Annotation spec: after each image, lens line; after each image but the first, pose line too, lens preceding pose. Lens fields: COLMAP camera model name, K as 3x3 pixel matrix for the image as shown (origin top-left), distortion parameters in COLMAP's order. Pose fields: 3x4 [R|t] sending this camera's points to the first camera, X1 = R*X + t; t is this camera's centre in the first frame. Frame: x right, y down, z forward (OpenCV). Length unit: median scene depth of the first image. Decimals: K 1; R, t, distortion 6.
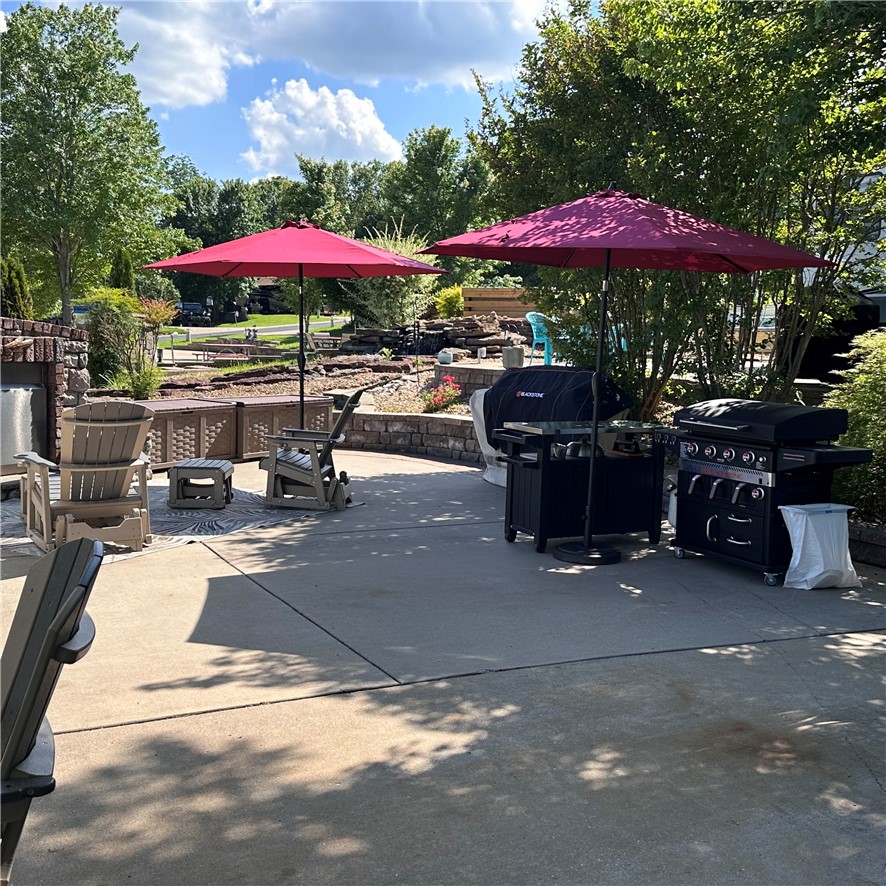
lens RADIAL K [[1014.7, 0, 443.0], [0, 1014.7, 443.0], [0, 0, 1]] dist [0.121780, -0.325117]
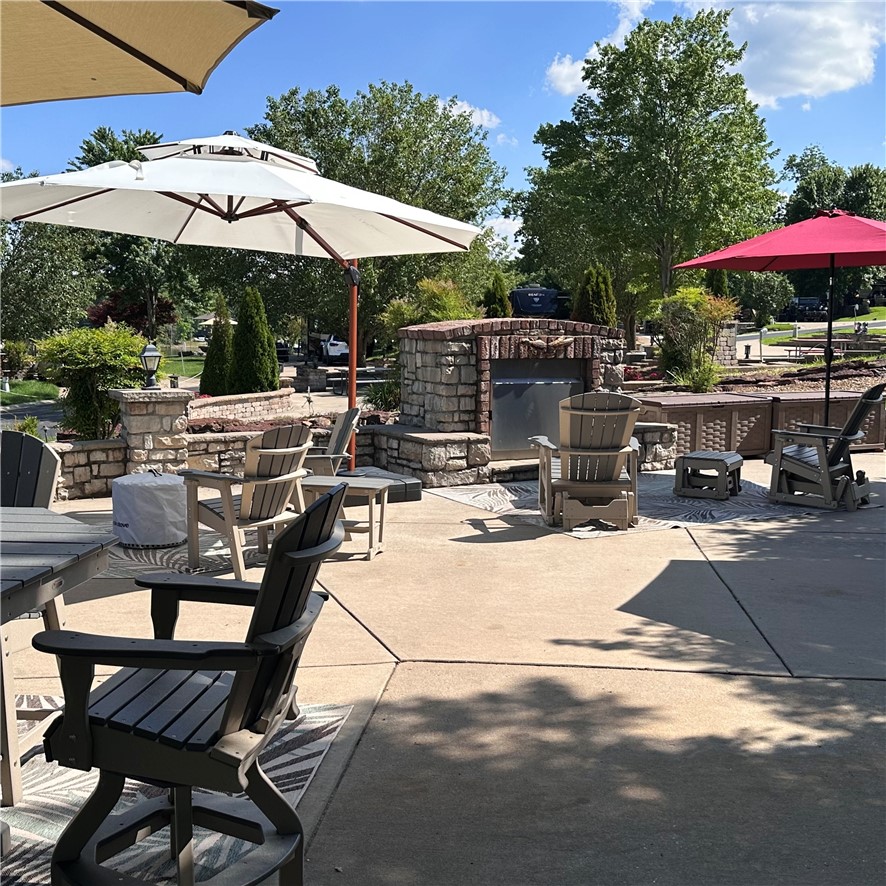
lens RADIAL K [[1014.7, 0, 443.0], [0, 1014.7, 443.0], [0, 0, 1]] dist [0.121780, -0.325117]
pose [[0.837186, 0.039710, -0.545474, 0.099631], [-0.038214, 0.999170, 0.014089, 0.003627], [0.545581, 0.009050, 0.838009, -0.012493]]
